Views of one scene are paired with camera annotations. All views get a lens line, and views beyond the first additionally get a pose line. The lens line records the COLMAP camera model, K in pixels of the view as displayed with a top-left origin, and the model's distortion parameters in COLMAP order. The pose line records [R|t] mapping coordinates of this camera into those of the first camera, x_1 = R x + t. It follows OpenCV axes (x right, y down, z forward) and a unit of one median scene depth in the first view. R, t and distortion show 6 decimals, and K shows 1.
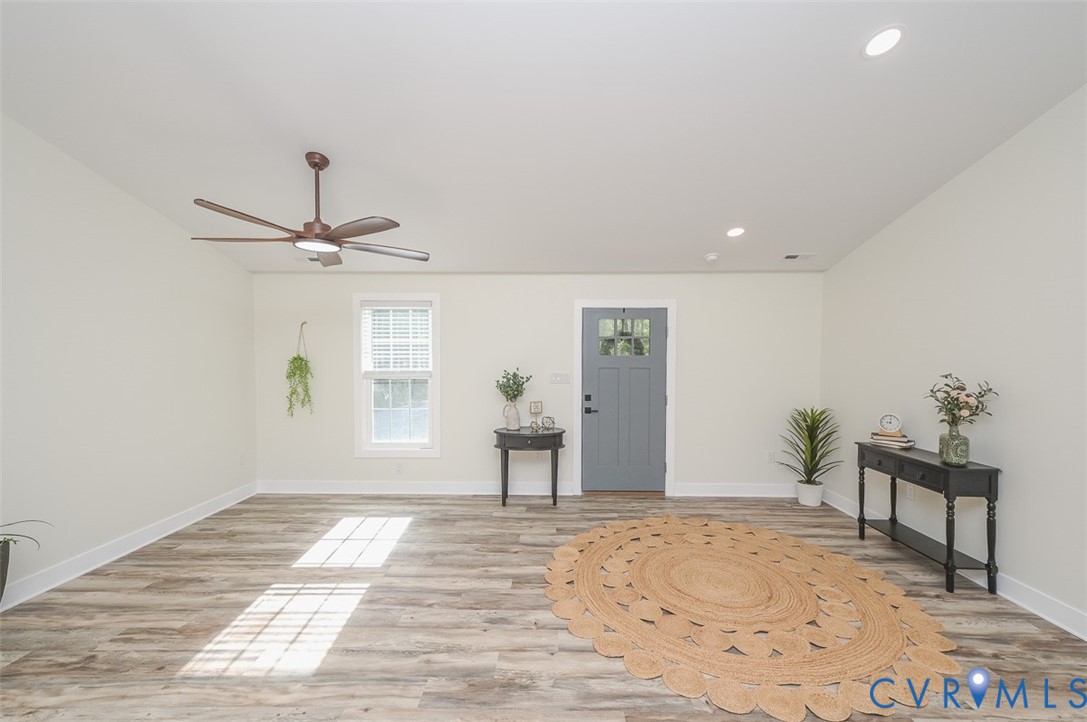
lens RADIAL K [[455.0, 0, 541.4], [0, 455.0, 373.9], [0, 0, 1]] dist [0.018483, 0.000537]
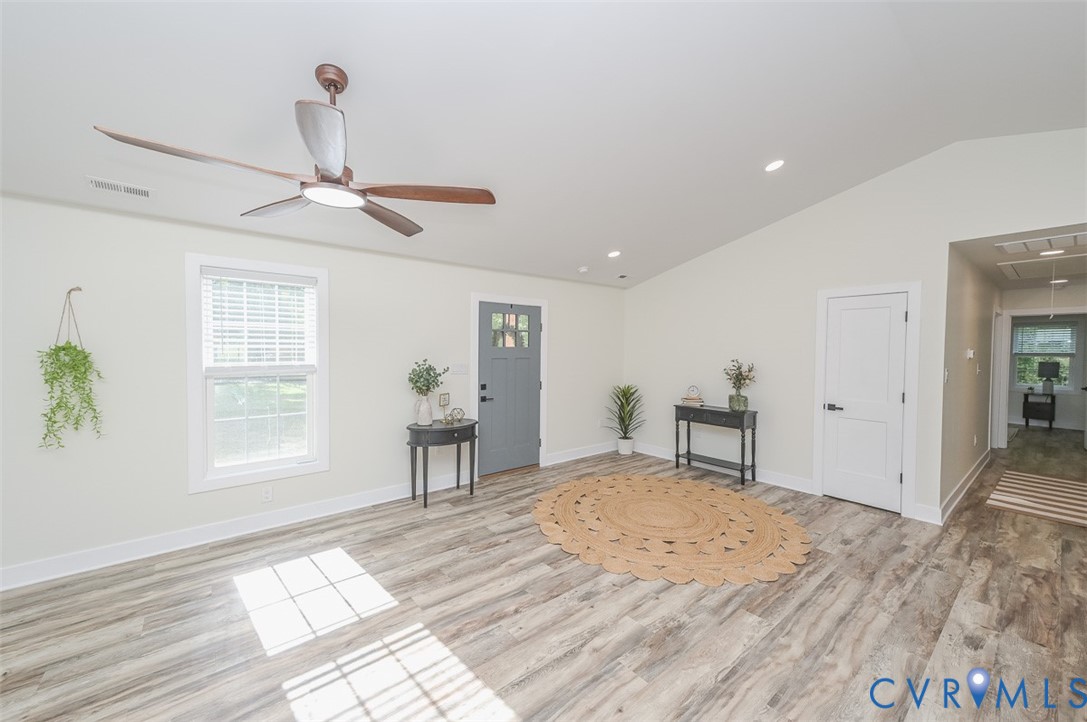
lens RADIAL K [[427.4, 0, 543.4], [0, 427.4, 365.3], [0, 0, 1]] dist [0.023155, 0.001239]
pose [[0.755176, -0.022995, 0.655119, -0.570805], [0.019427, 0.999731, 0.012697, -0.009620], [-0.655234, 0.003138, 0.755419, 0.213610]]
